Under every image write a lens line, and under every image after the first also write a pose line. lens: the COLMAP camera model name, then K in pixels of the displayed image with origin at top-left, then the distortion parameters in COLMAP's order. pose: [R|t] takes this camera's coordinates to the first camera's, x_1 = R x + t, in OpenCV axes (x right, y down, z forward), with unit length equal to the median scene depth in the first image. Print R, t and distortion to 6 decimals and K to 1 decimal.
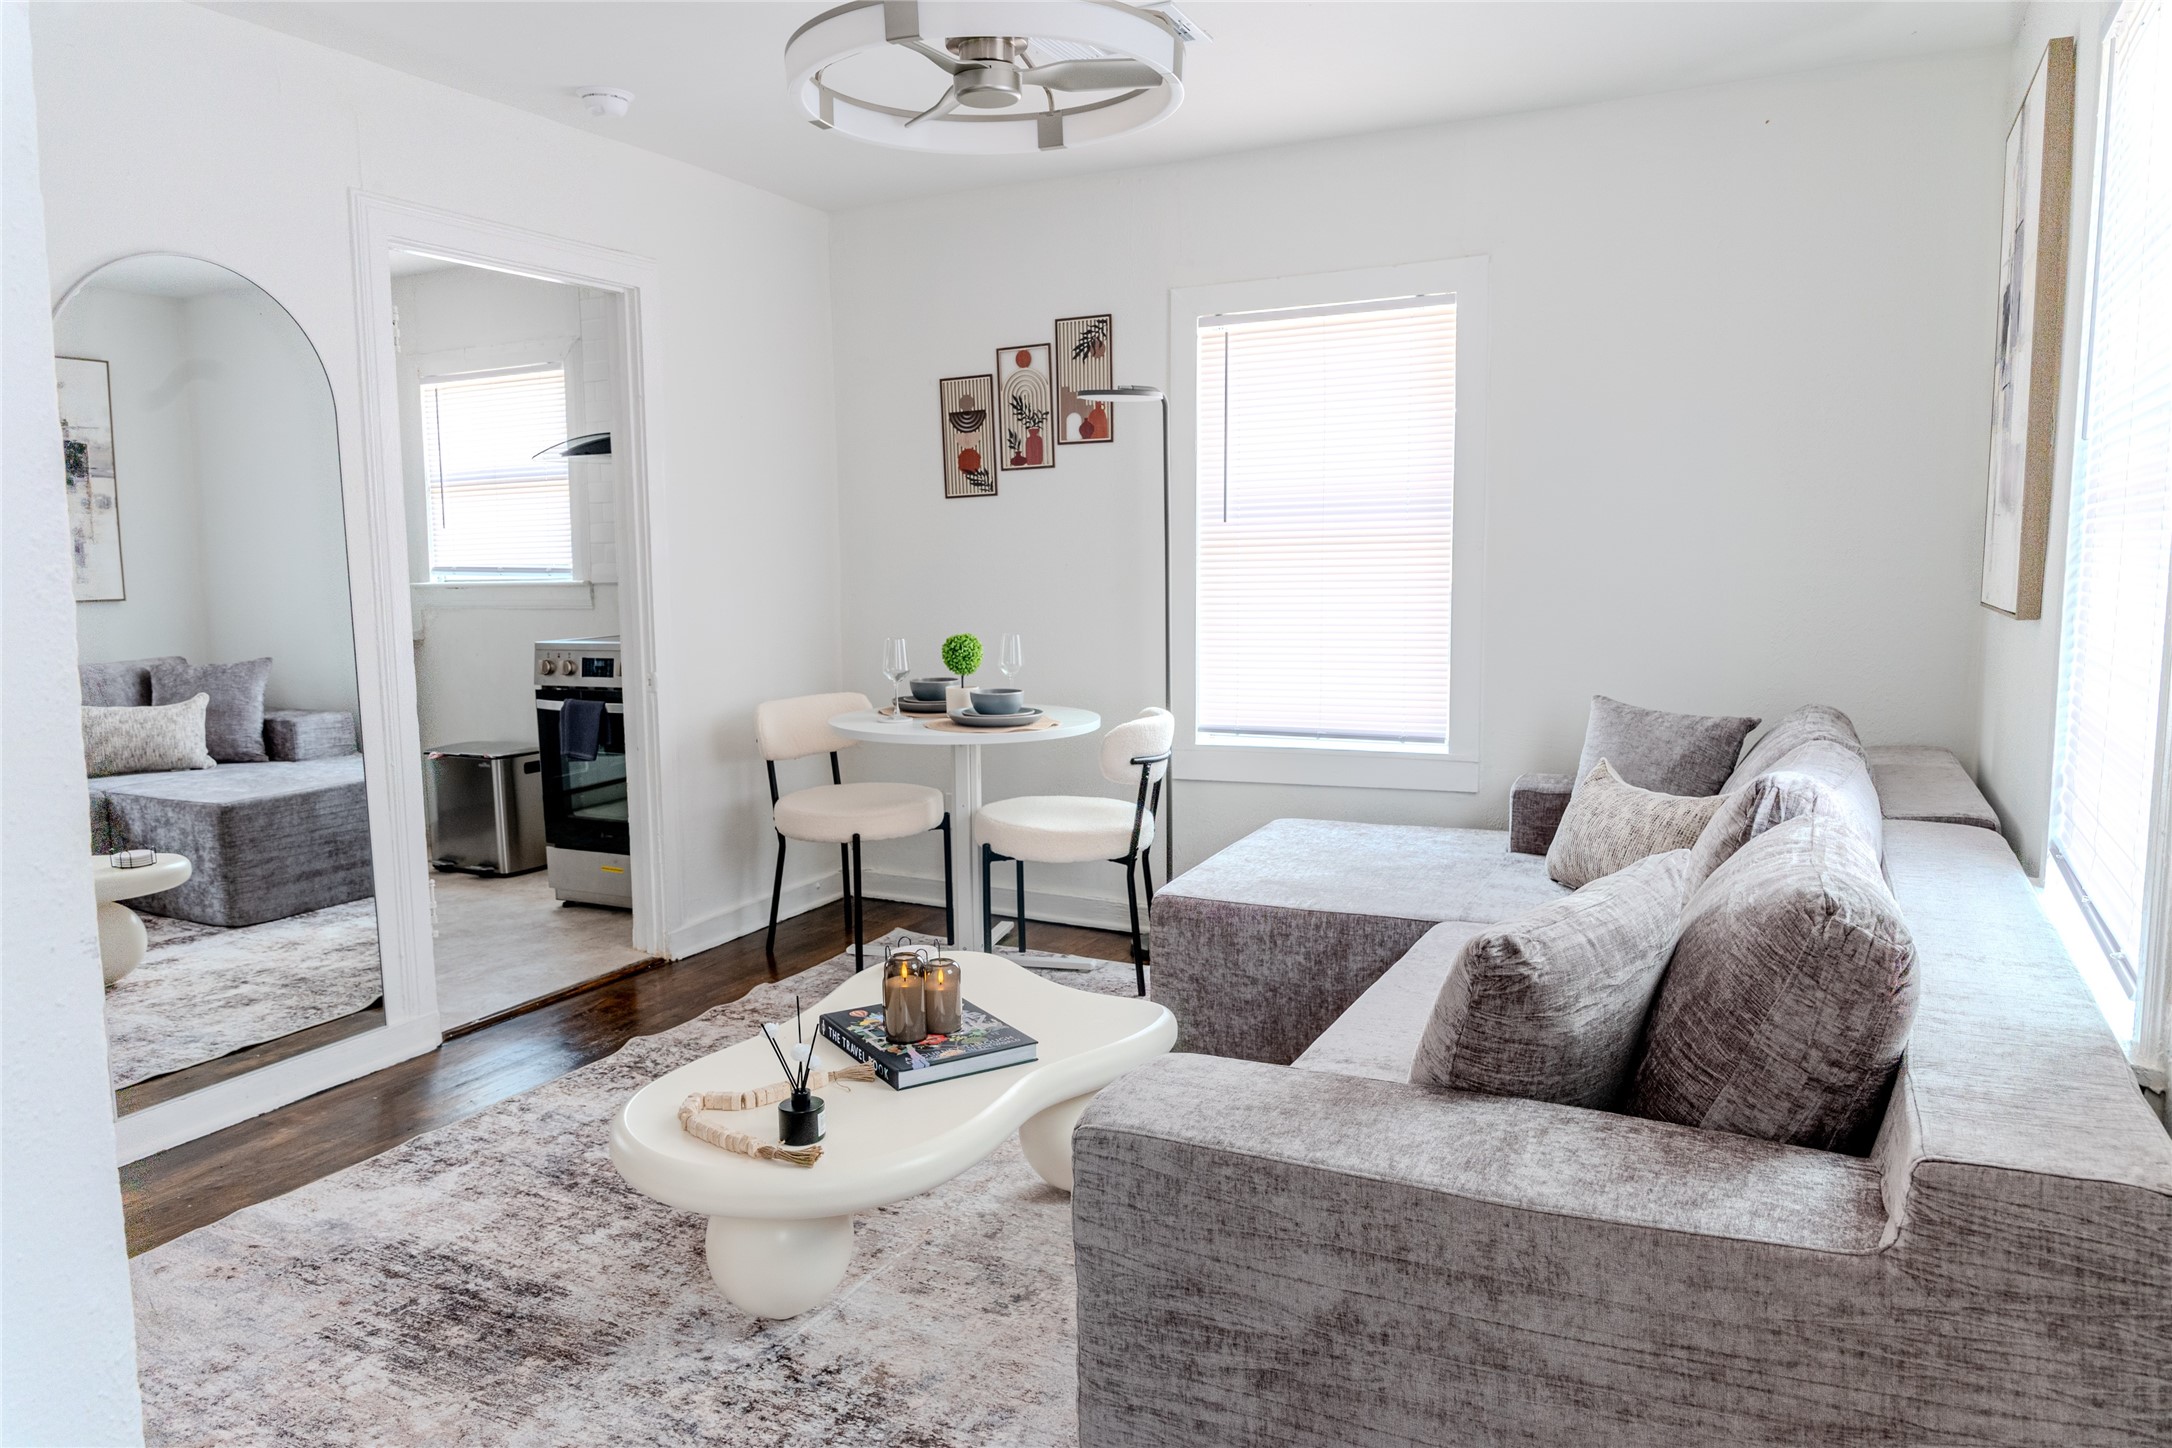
lens RADIAL K [[1452.9, 0, 1086.0], [0, 1452.9, 724.0], [0, 0, 1]] dist [0.000388, -0.005553]
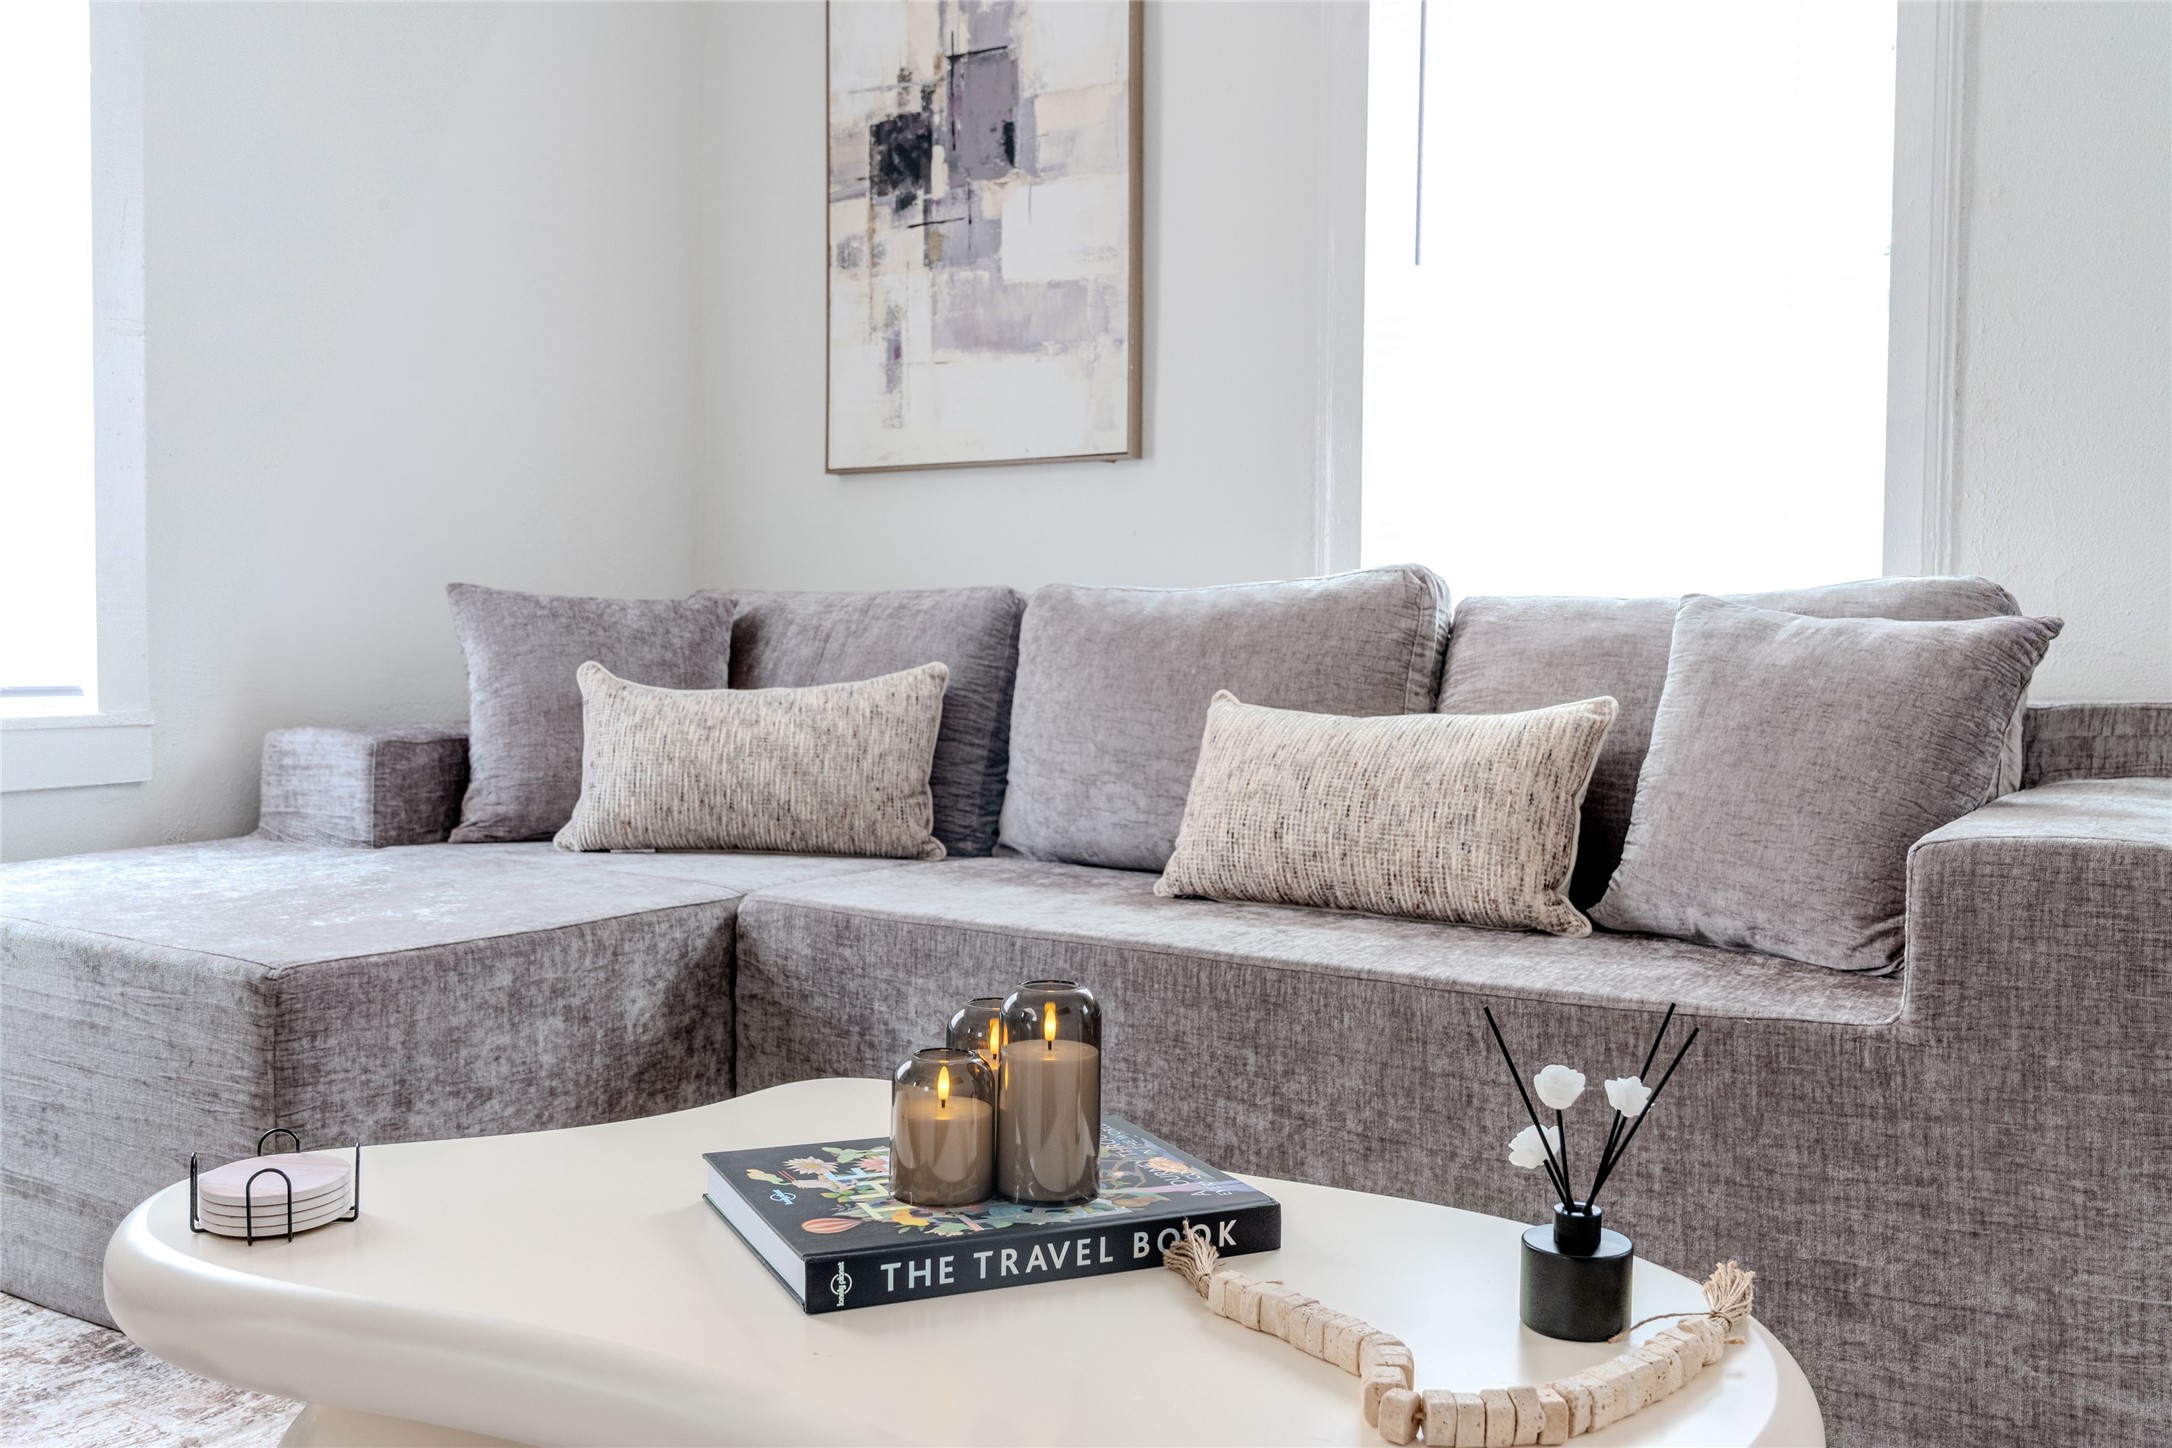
lens RADIAL K [[1910.8, 0, 1086.0], [0, 1910.8, 724.0], [0, 0, 1]] dist [-0.020423, 0.007781]
pose [[0.116693, -0.034138, 0.992581, -0.694384], [0.103842, 0.994351, 0.021991, 0.081036], [-0.987725, 0.100505, 0.119578, 0.980371]]
